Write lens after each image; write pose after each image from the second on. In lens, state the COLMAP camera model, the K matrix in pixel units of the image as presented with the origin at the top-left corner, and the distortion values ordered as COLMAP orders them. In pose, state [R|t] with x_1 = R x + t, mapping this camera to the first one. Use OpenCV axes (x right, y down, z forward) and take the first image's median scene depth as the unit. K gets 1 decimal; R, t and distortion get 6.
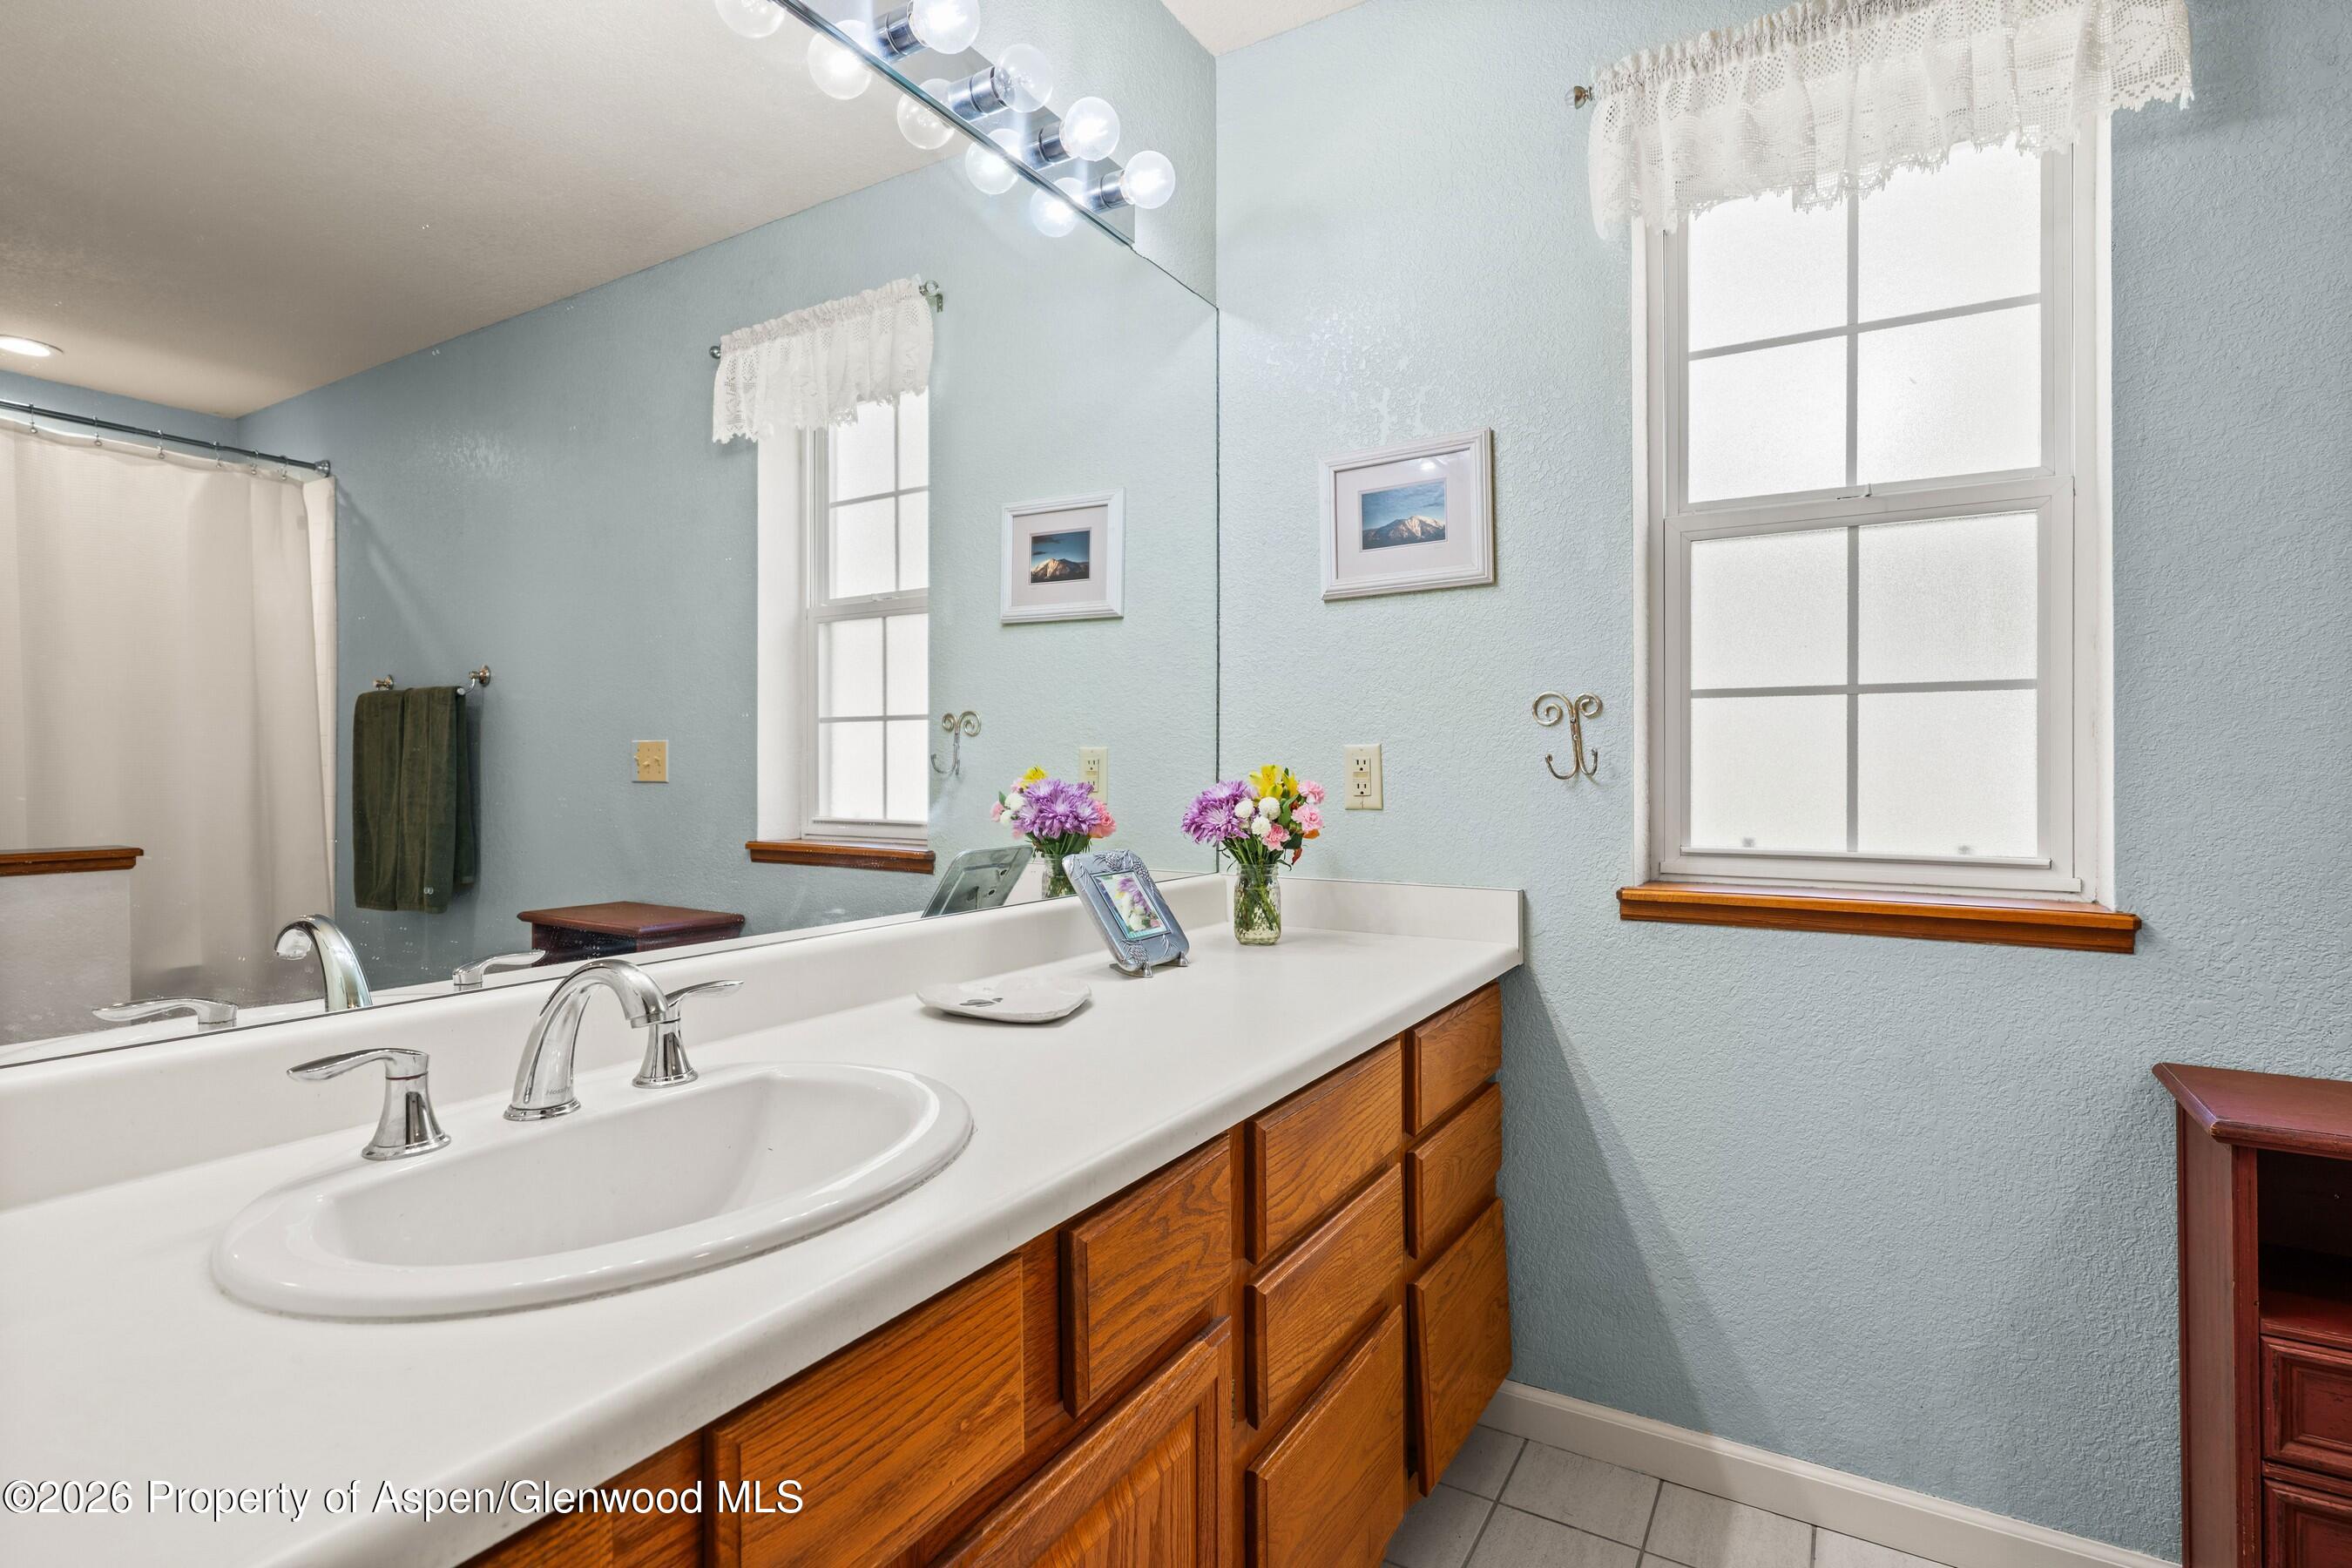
lens RADIAL K [[1135.3, 0, 1178.3], [0, 1135.3, 775.0], [0, 0, 1]] dist [-0.002422, 0.002808]
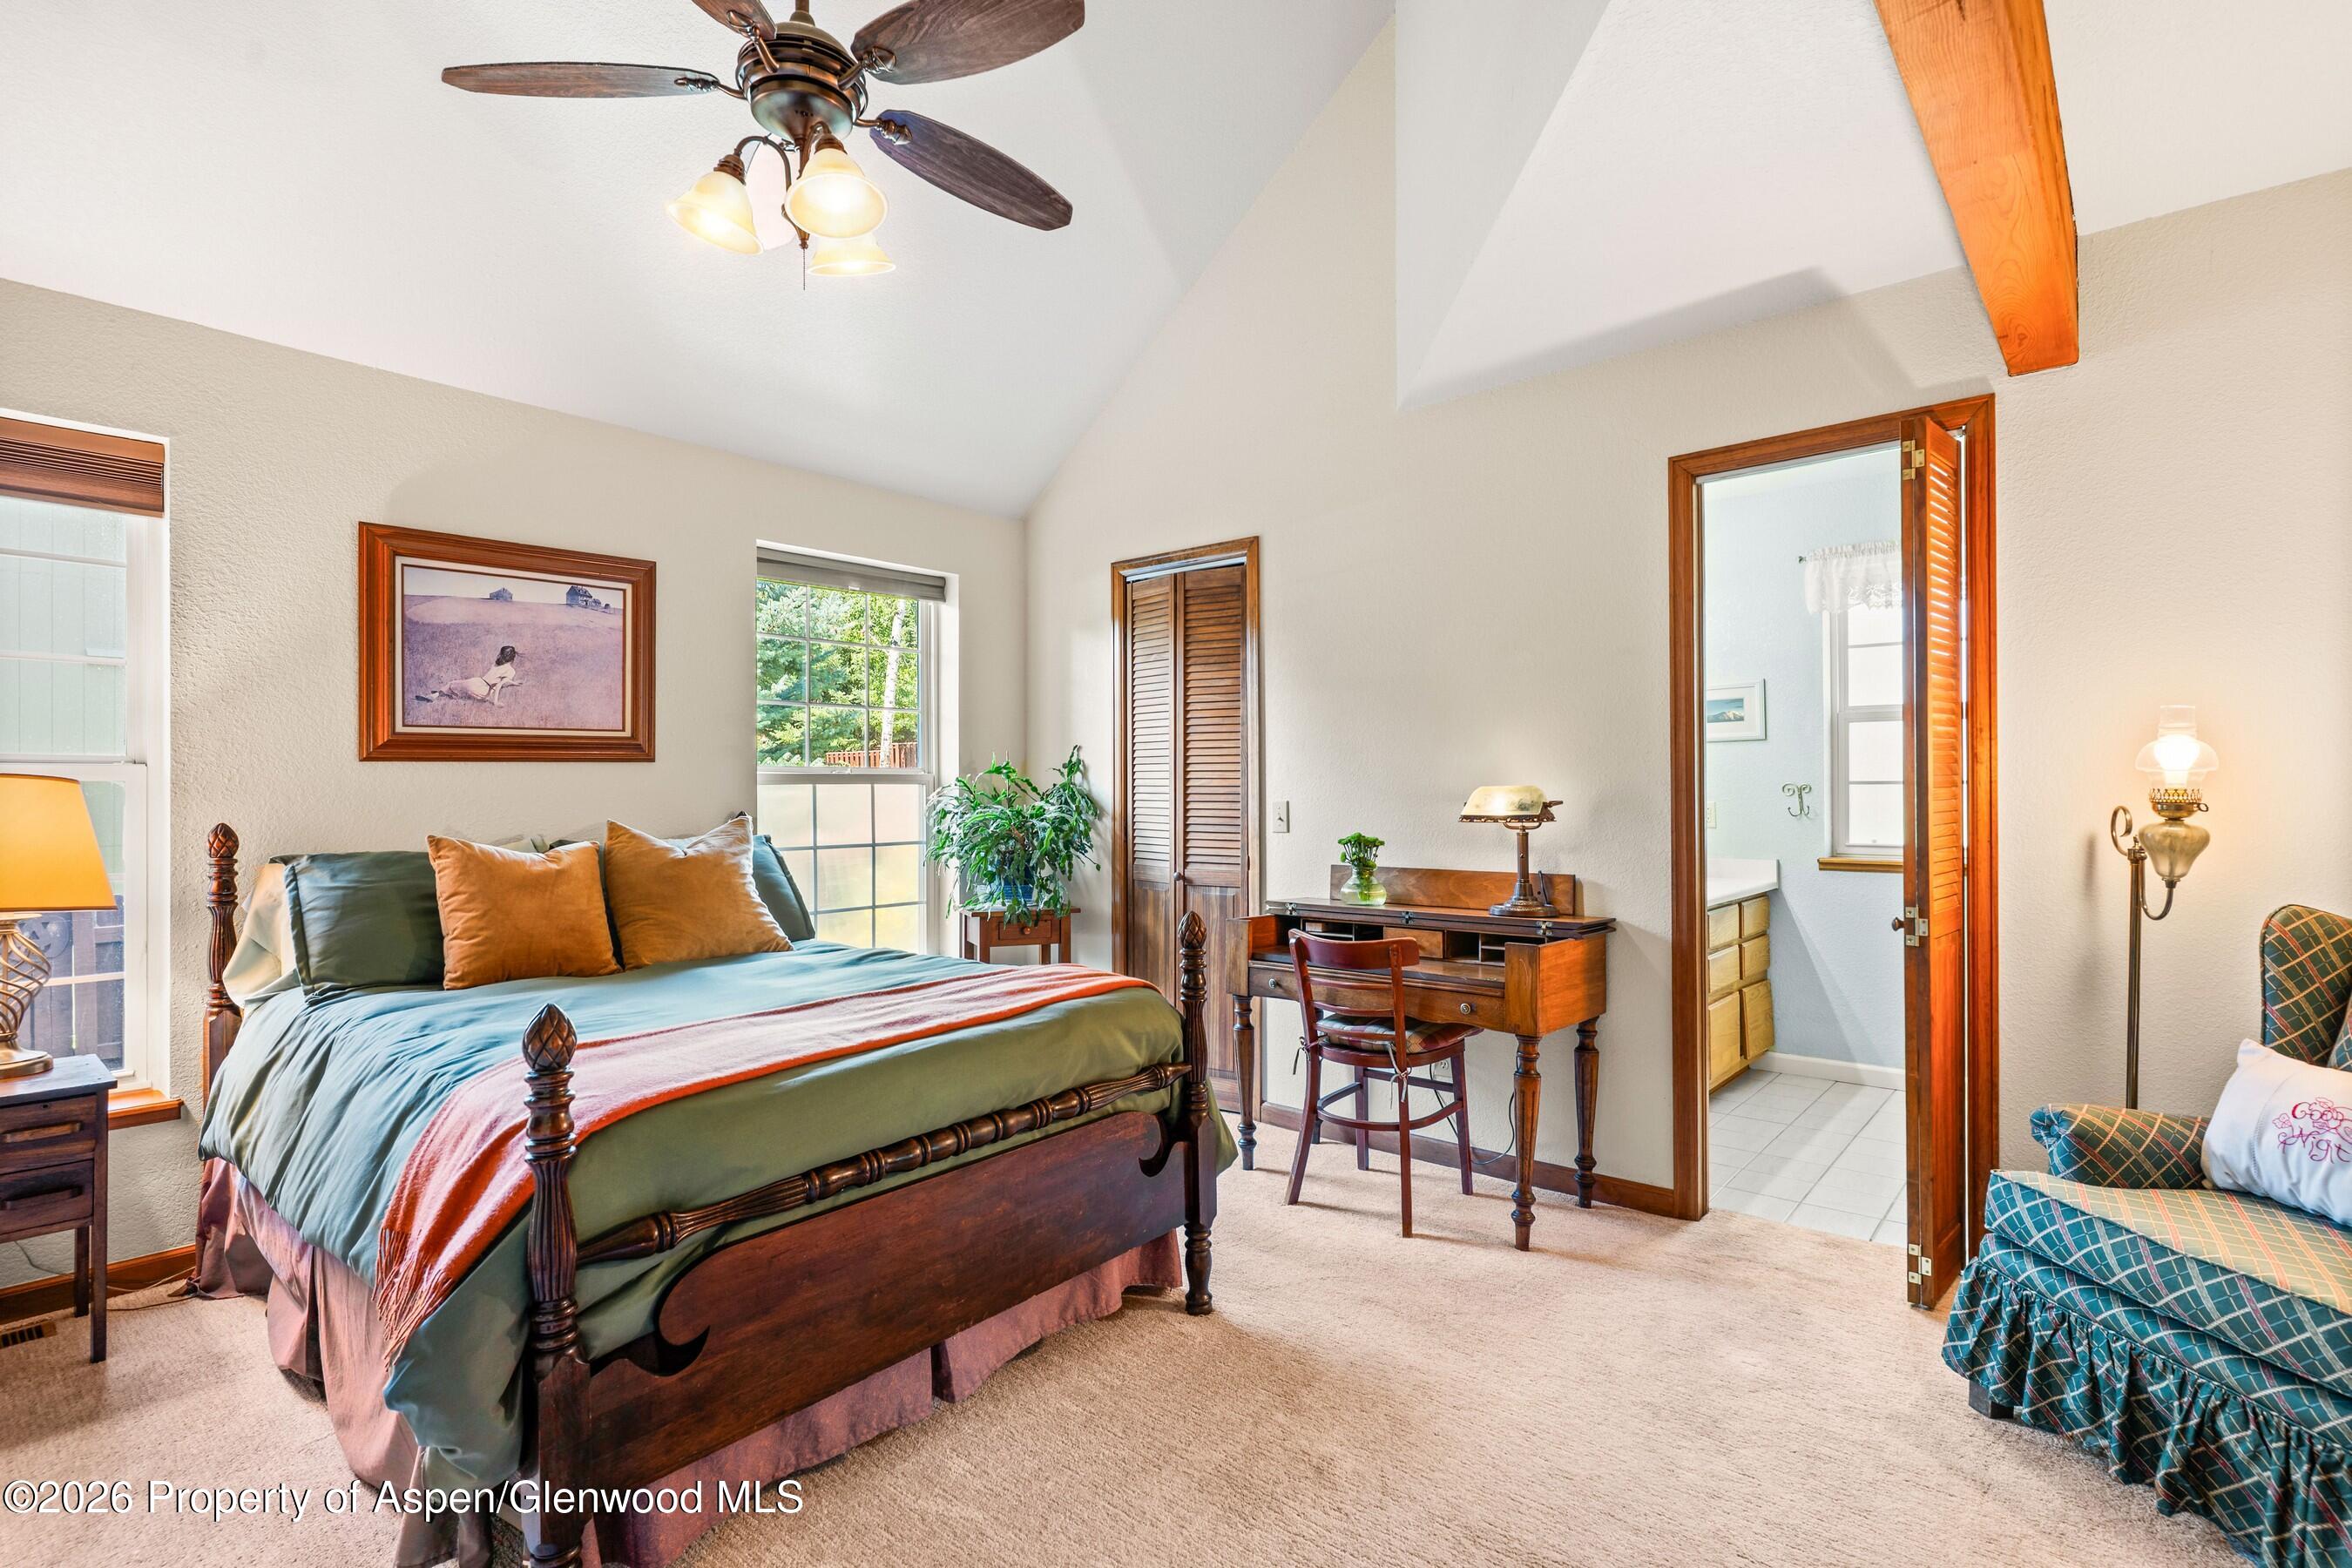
lens RADIAL K [[1135.3, 0, 1173.1], [0, 1135.3, 789.7], [0, 0, 1]] dist [-0.002422, 0.002808]
pose [[0.985733, -0.002152, -0.168303, -0.639050], [0.001543, 0.999992, -0.003748, -0.050239], [0.168310, 0.003435, 0.985728, -1.834622]]
